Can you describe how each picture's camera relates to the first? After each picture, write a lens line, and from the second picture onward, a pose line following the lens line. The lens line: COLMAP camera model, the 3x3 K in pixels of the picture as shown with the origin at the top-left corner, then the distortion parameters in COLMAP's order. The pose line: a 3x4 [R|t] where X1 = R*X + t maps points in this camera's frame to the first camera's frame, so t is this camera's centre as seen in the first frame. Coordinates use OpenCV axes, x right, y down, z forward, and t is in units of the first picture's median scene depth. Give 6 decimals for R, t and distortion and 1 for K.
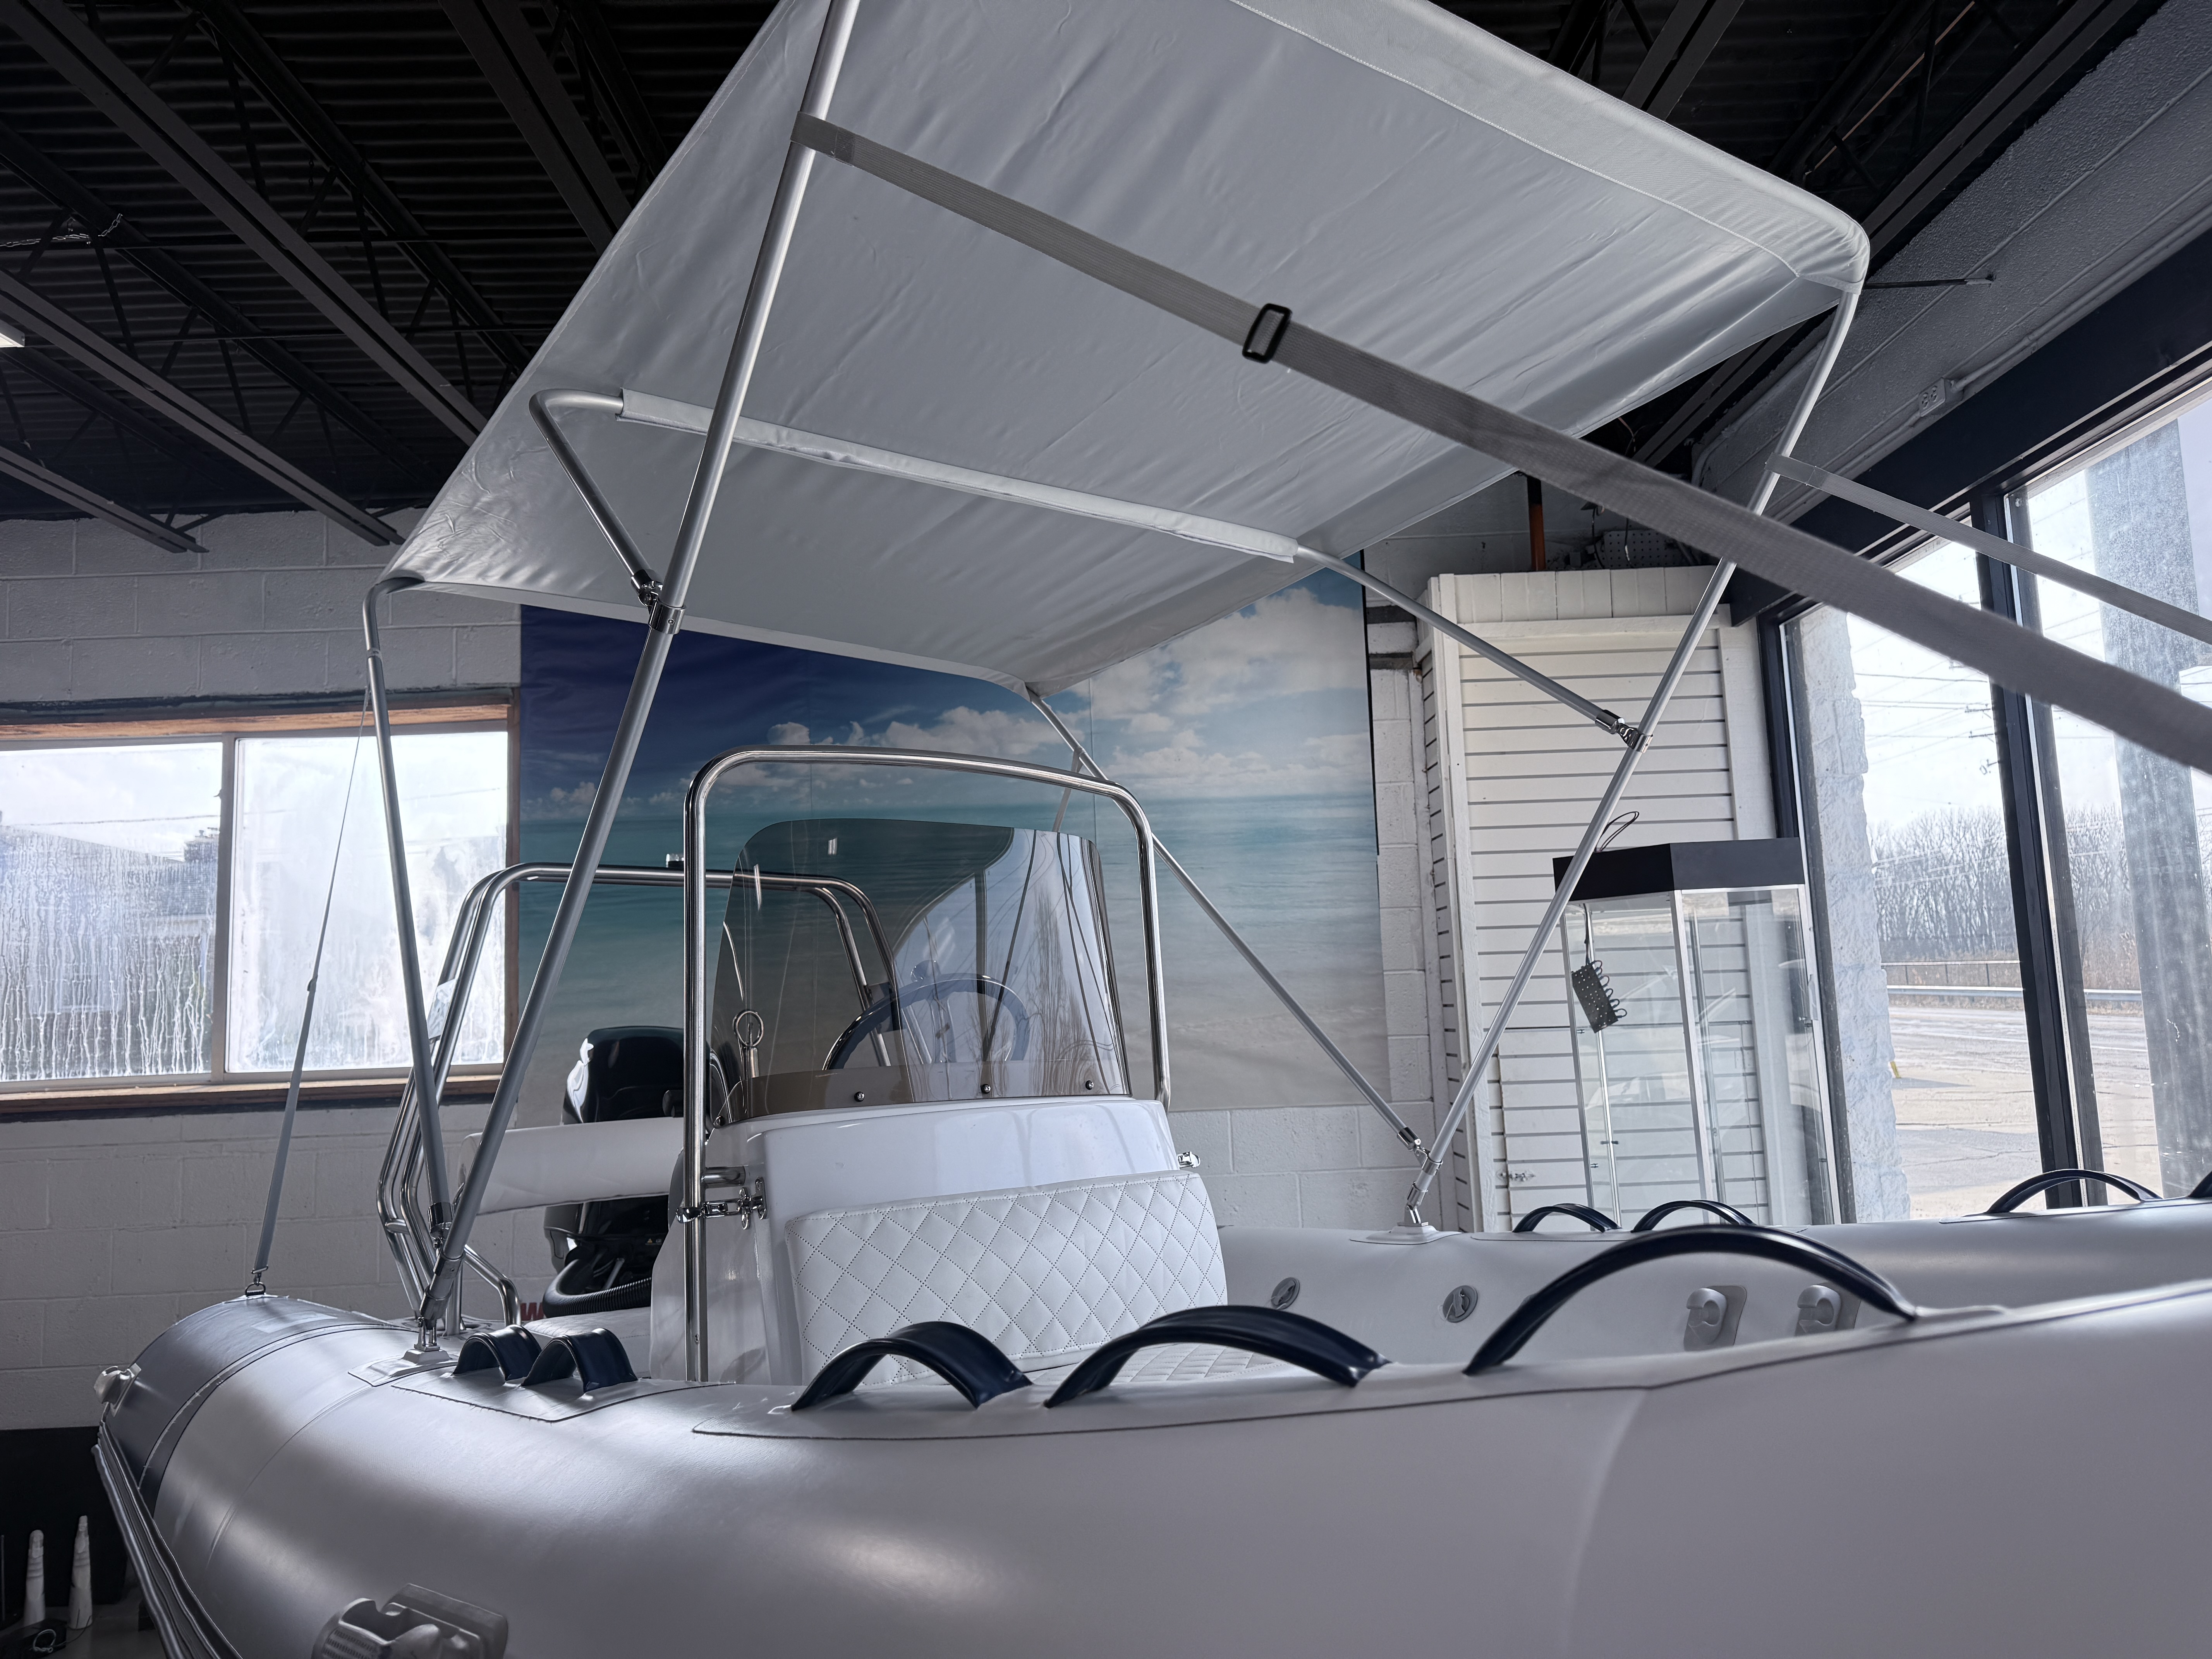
lens RADIAL K [[1526.2, 0, 1106.0], [0, 1526.2, 829.5], [0, 0, 1]] dist [0.201457, -0.417068]
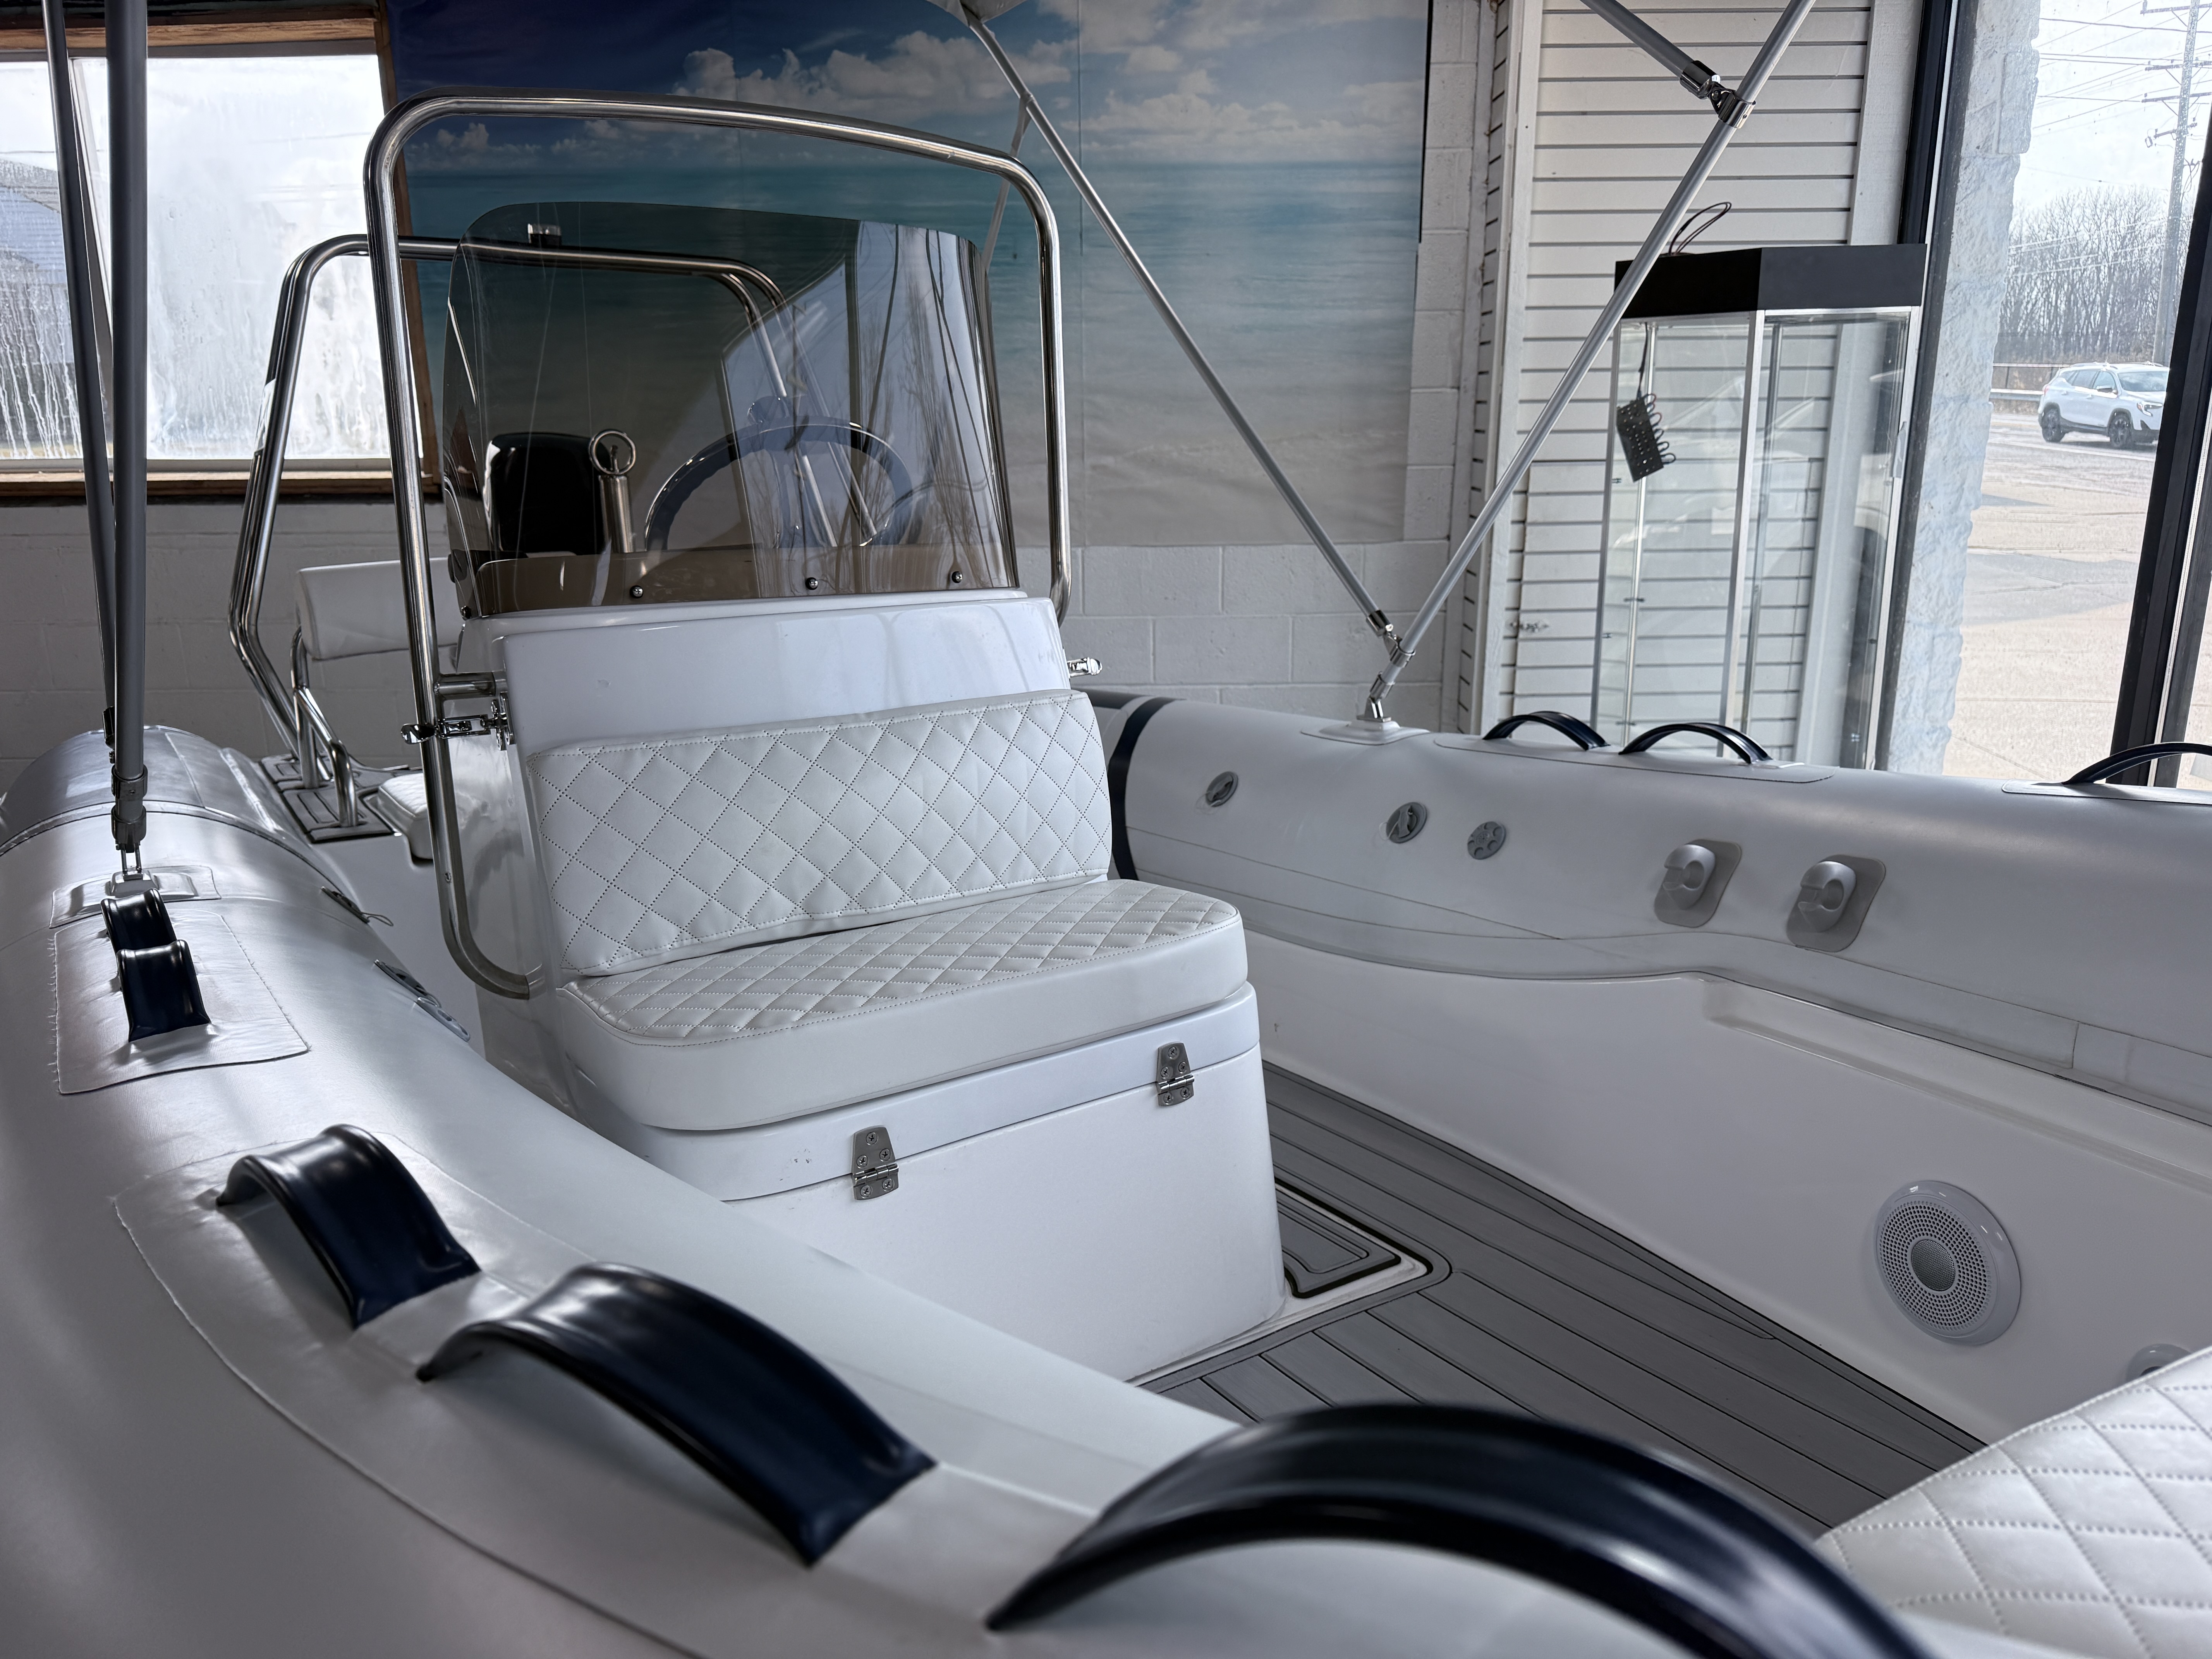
lens RADIAL K [[1577.7, 0, 1094.4], [0, 1577.7, 814.9], [0, 0, 1]] dist [0.032067, -0.042112]
pose [[0.999037, 0.035839, -0.025303, 0.035827], [-0.023993, 0.929200, 0.368797, -0.008135], [0.036729, -0.367835, 0.929166, 0.087627]]
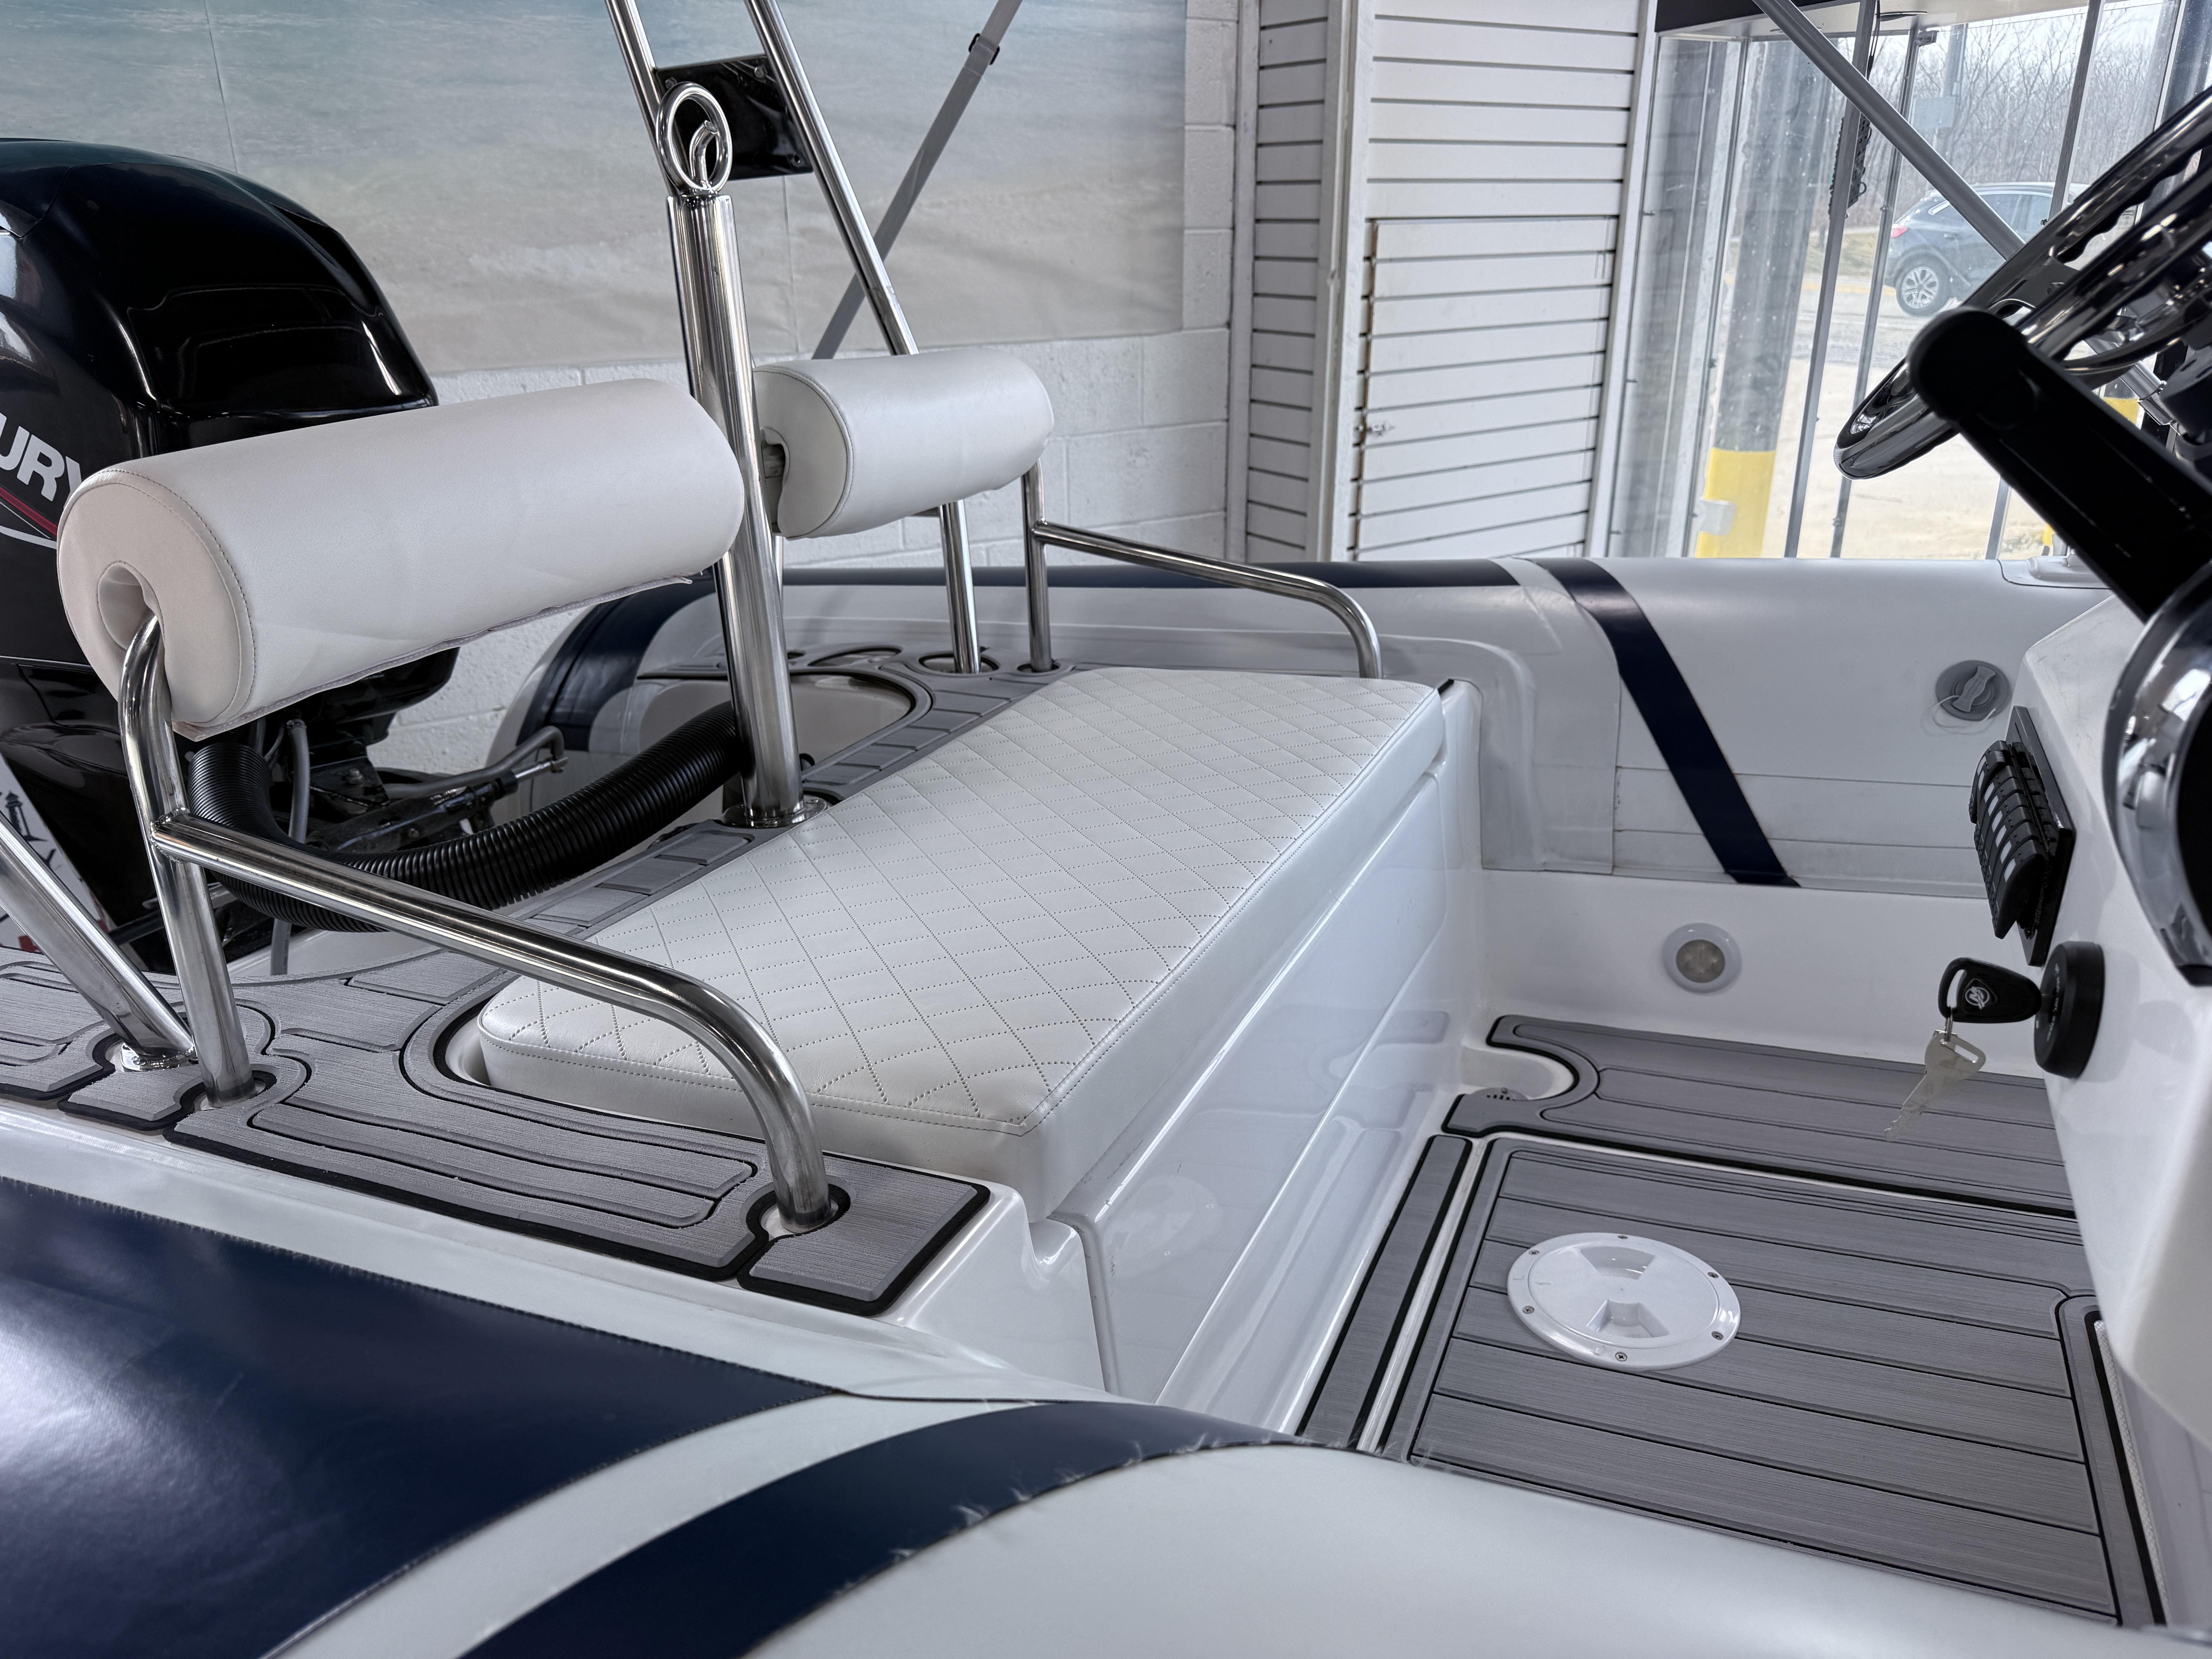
lens RADIAL K [[1569.2, 0, 1106.0], [0, 1569.2, 829.5], [0, 0, 1]] dist [0.028087, -0.185320]
pose [[0.853760, -0.158943, 0.495813, -0.225974], [-0.084766, 0.897131, 0.433556, 0.075907], [-0.513720, -0.412181, 0.752462, 0.398688]]
